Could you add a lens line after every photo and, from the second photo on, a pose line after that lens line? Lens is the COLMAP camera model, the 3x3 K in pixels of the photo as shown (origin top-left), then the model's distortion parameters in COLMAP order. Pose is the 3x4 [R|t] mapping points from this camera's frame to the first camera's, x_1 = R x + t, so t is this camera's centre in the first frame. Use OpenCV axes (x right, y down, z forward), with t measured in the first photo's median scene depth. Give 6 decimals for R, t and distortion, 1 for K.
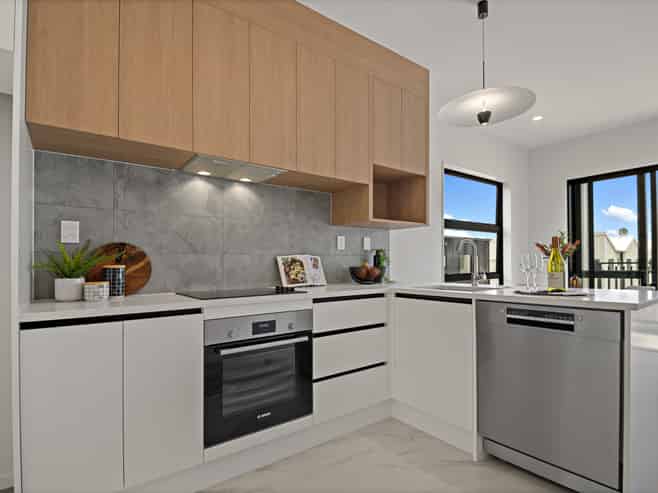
lens RADIAL K [[346.2, 0, 329.0], [0, 346.2, 246.5], [0, 0, 1]] dist [0.002982, 0.000700]
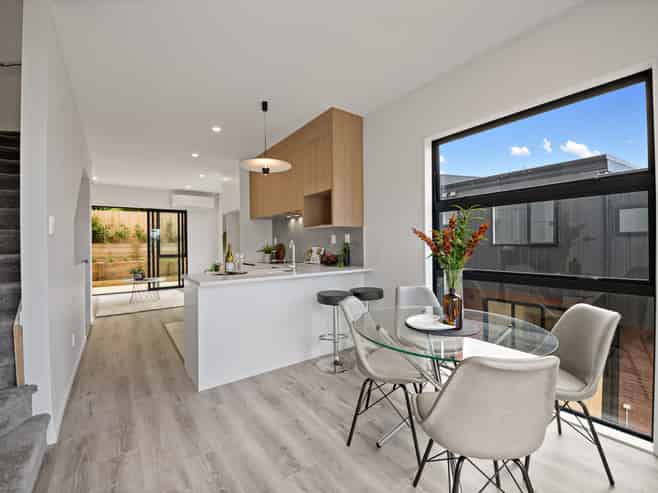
lens RADIAL K [[266.1, 0, 329.0], [0, 266.1, 246.5], [0, 0, 1]] dist [0.000119, 0.000036]
pose [[0.018550, 0.008352, -0.999793, 1.377288], [0.063483, 0.997938, 0.009515, 0.011373], [0.997811, -0.063646, 0.017982, 1.022945]]
